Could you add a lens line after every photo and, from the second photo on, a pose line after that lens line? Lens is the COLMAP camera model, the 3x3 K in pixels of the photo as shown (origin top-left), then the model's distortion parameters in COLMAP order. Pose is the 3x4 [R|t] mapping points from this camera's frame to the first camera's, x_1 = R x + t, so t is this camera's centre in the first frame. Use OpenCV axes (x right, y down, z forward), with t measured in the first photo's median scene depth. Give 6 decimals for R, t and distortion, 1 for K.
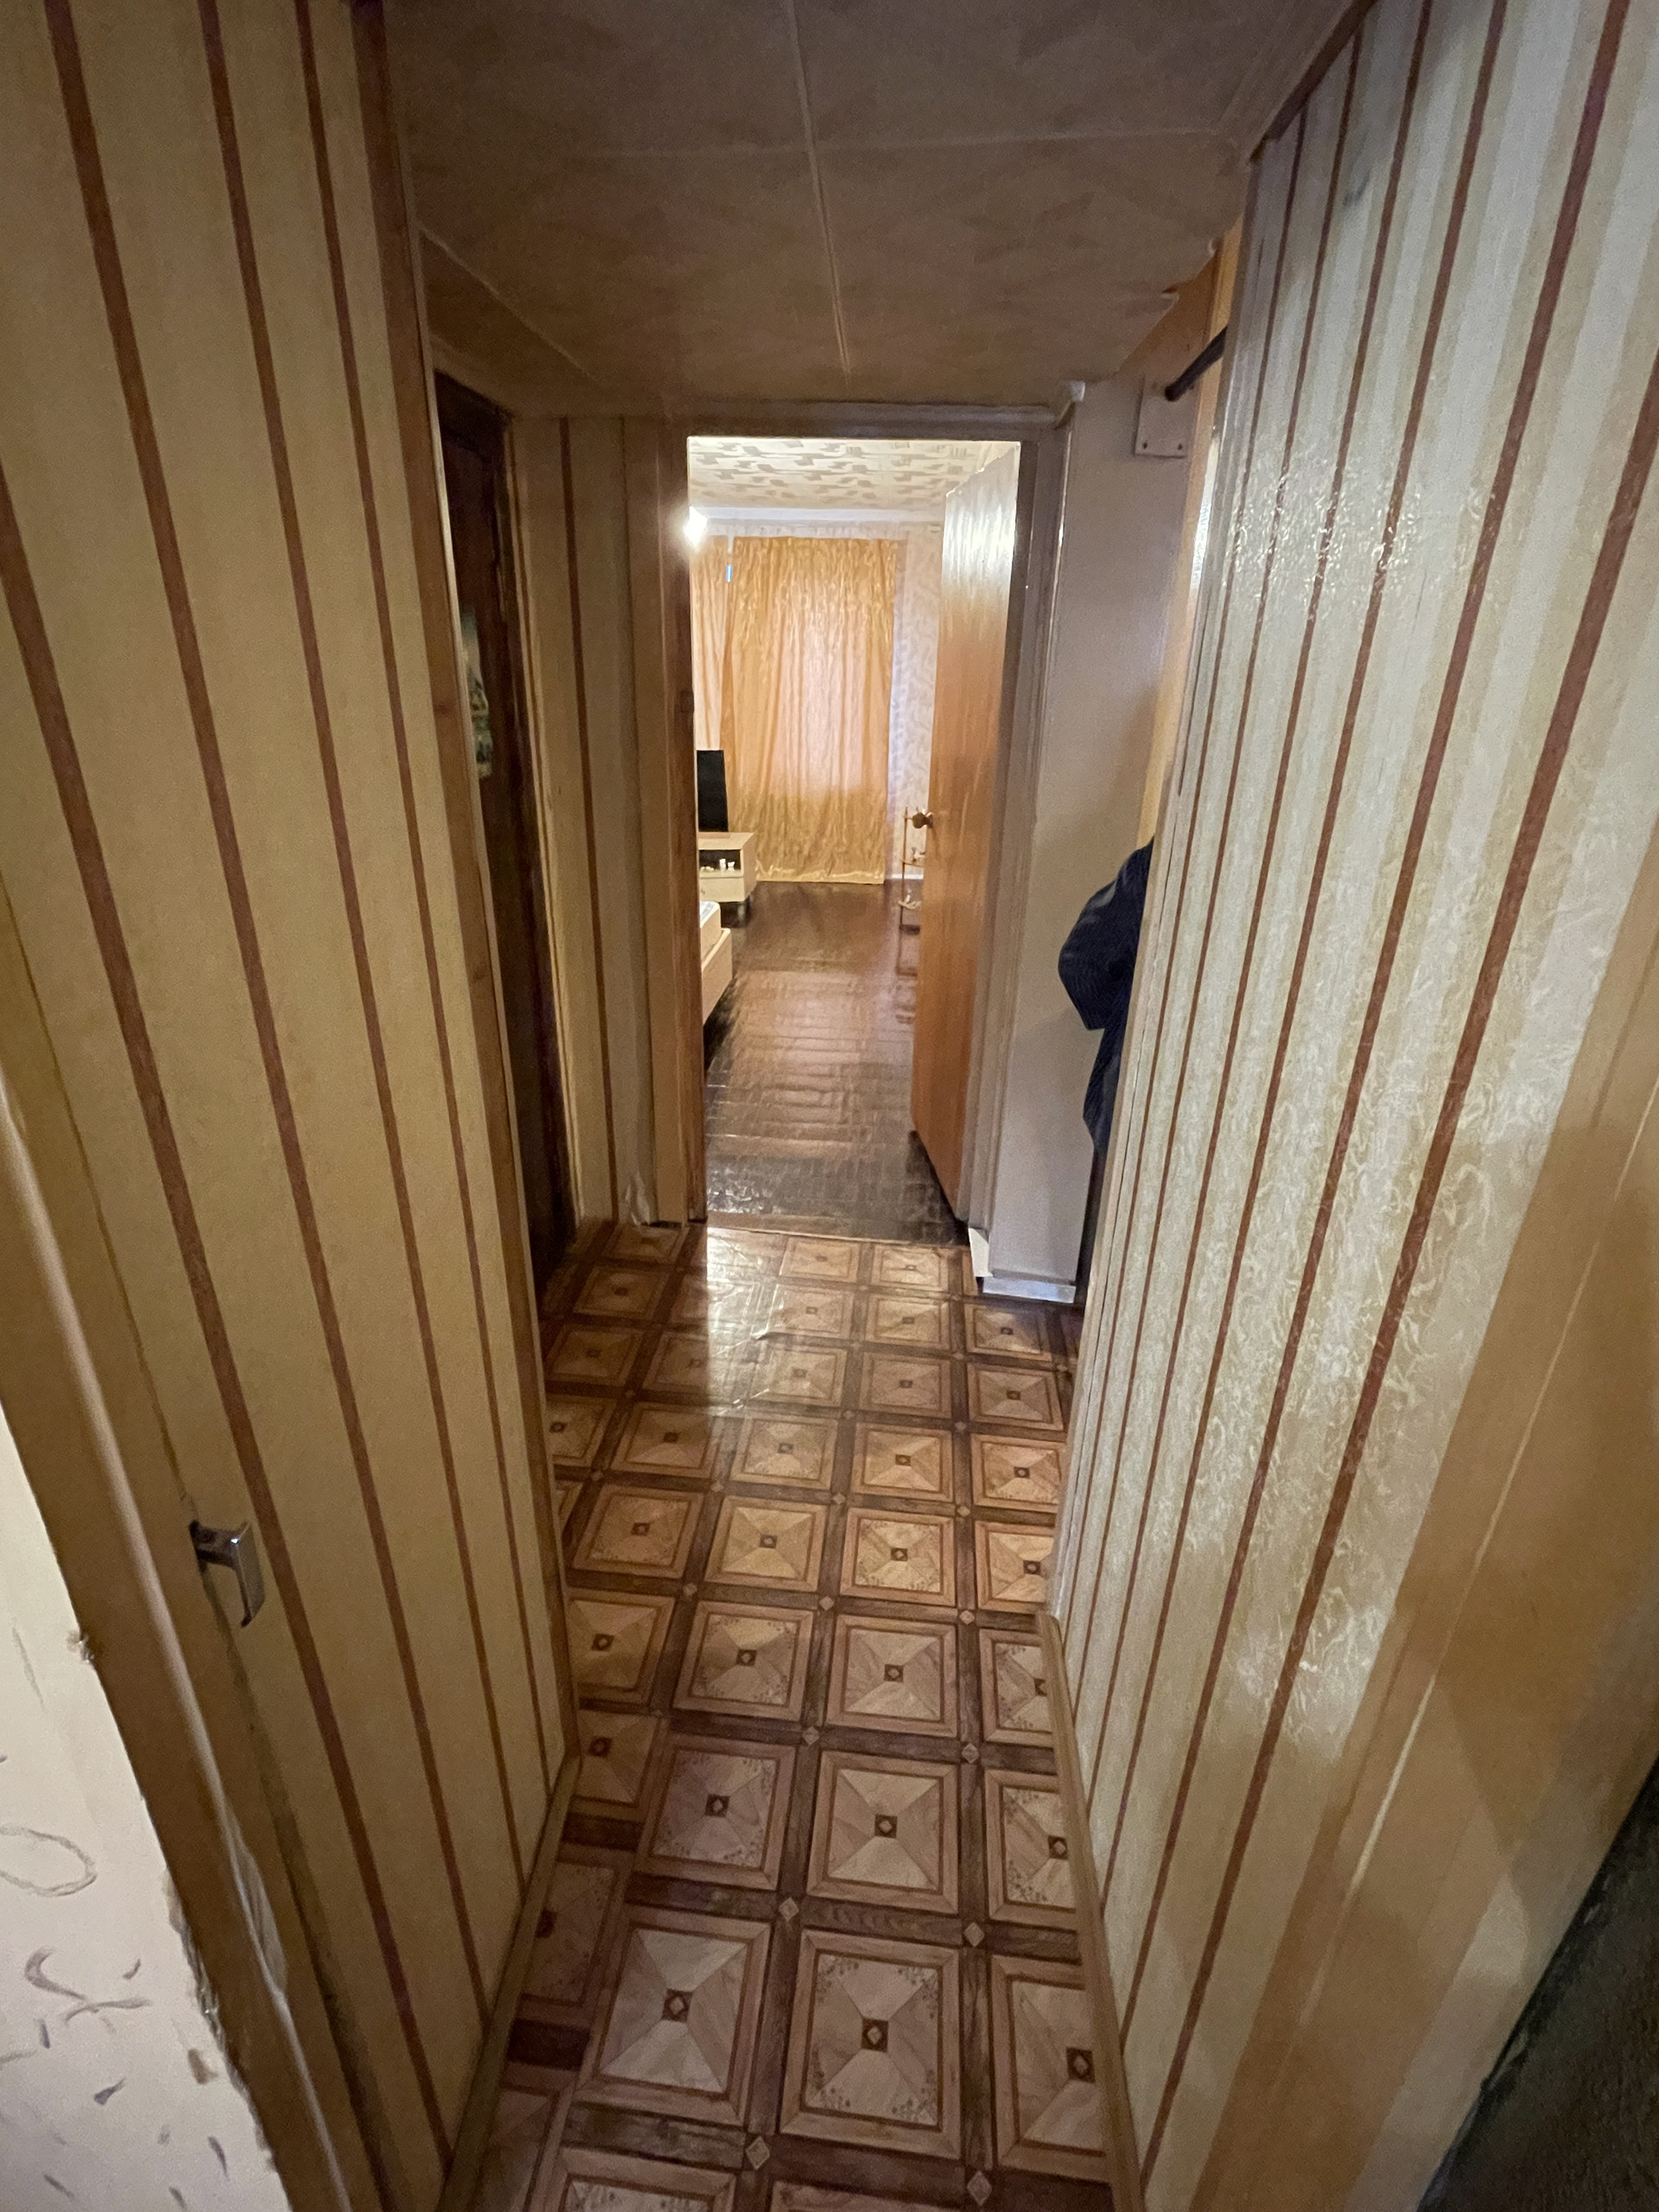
lens RADIAL K [[1028.9, 0, 824.0], [0, 1028.9, 1109.5], [0, 0, 1]] dist [-0.000594, 0.000577]
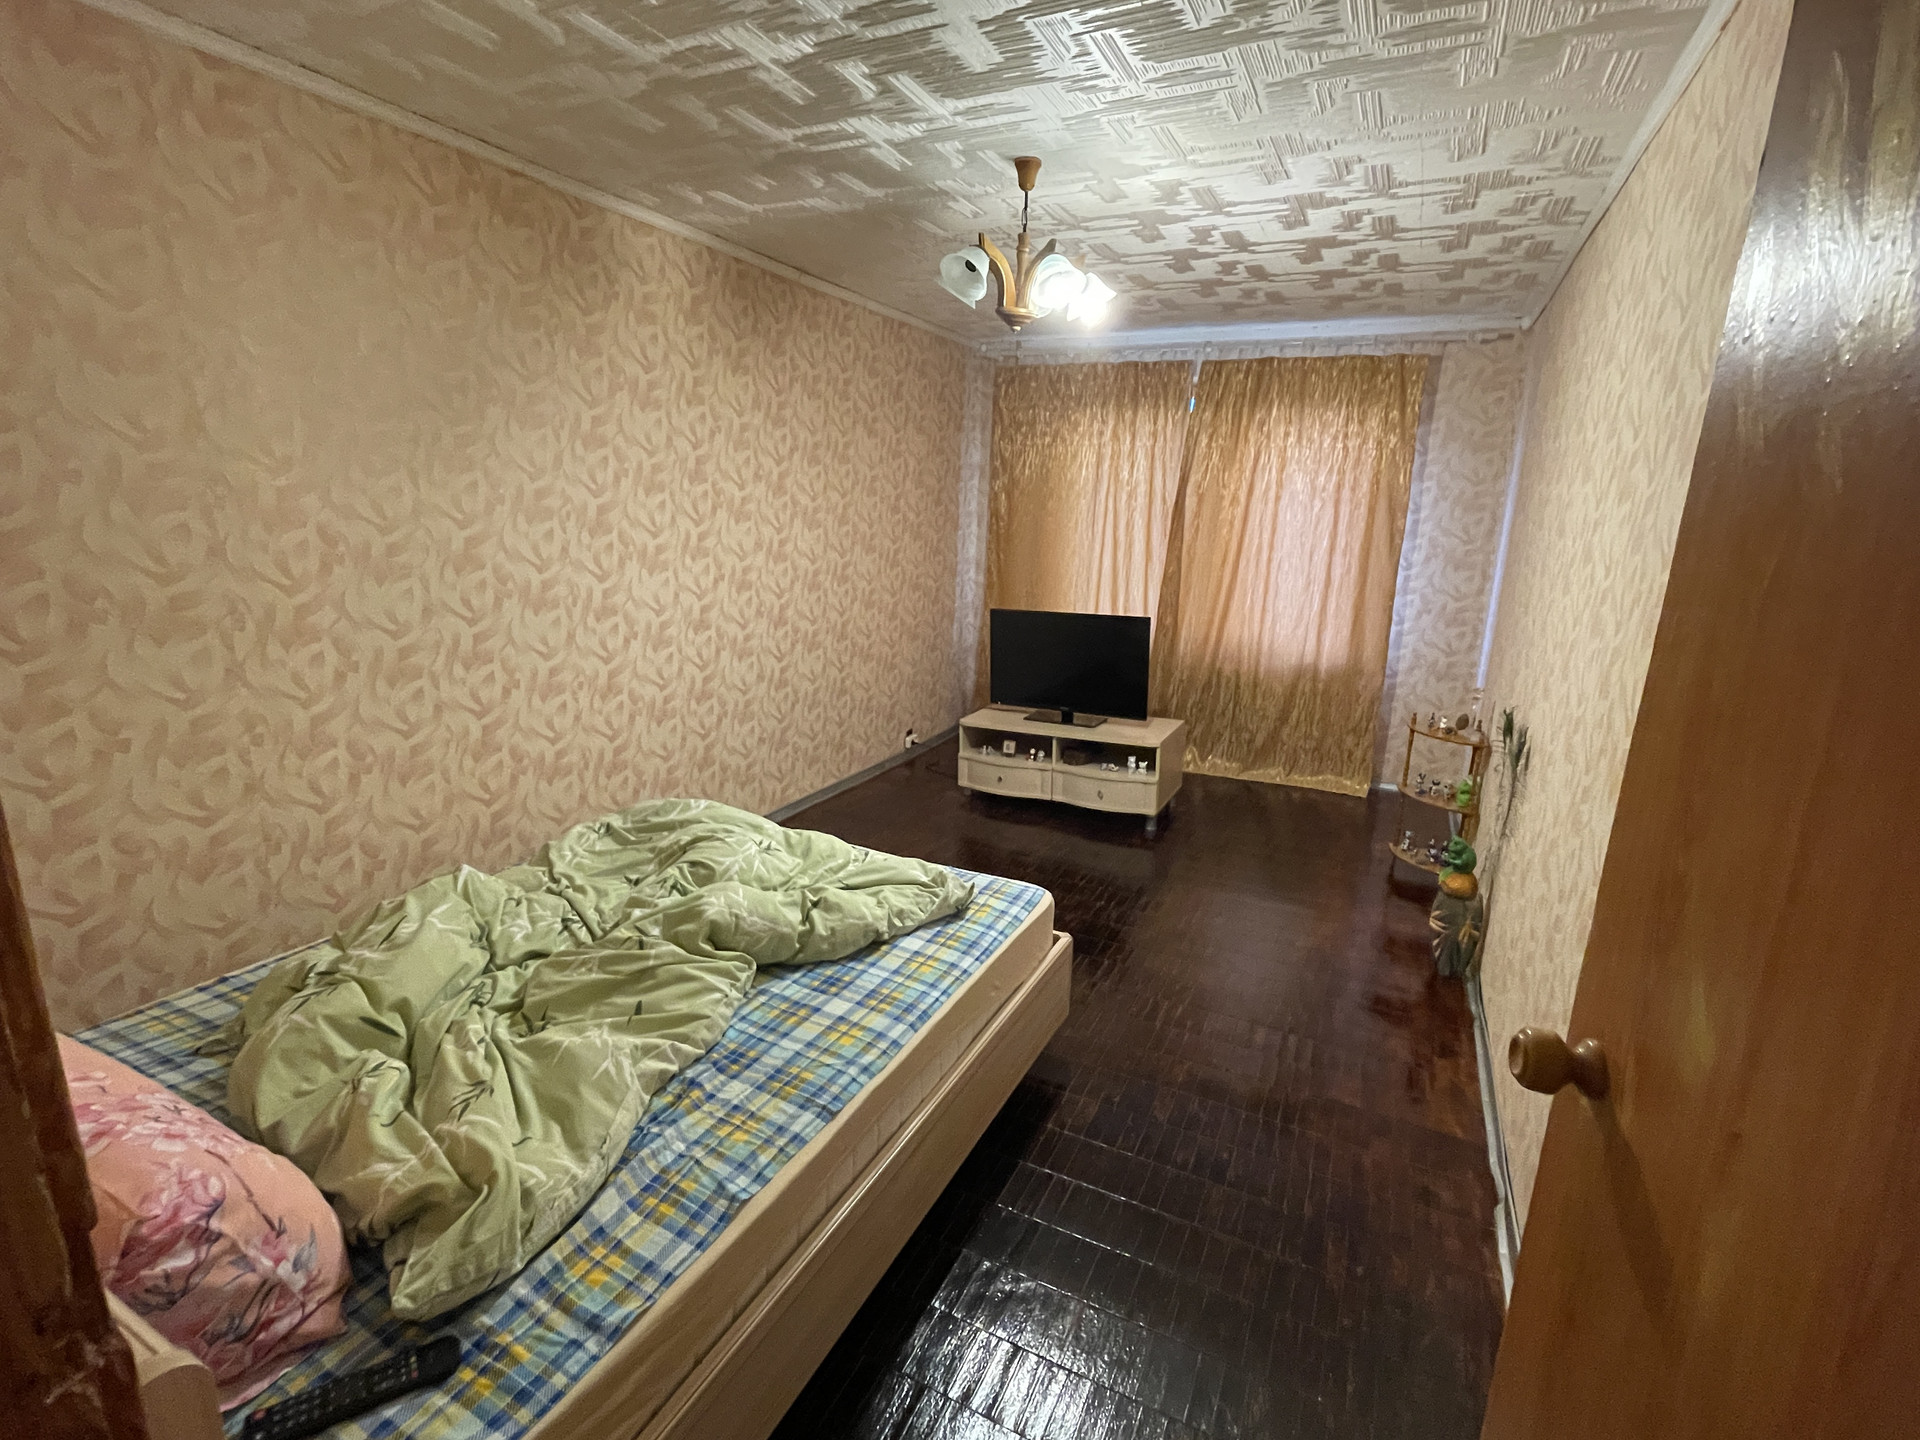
lens RADIAL K [[893.1, 0, 955.5], [0, 893.1, 719.3], [0, 0, 1]] dist [-0.000594, 0.000577]
pose [[0.926997, 0.094823, -0.362885, 0.013044], [-0.159685, 0.975225, -0.153089, -0.139114], [0.339379, 0.199860, 0.919172, 0.333178]]
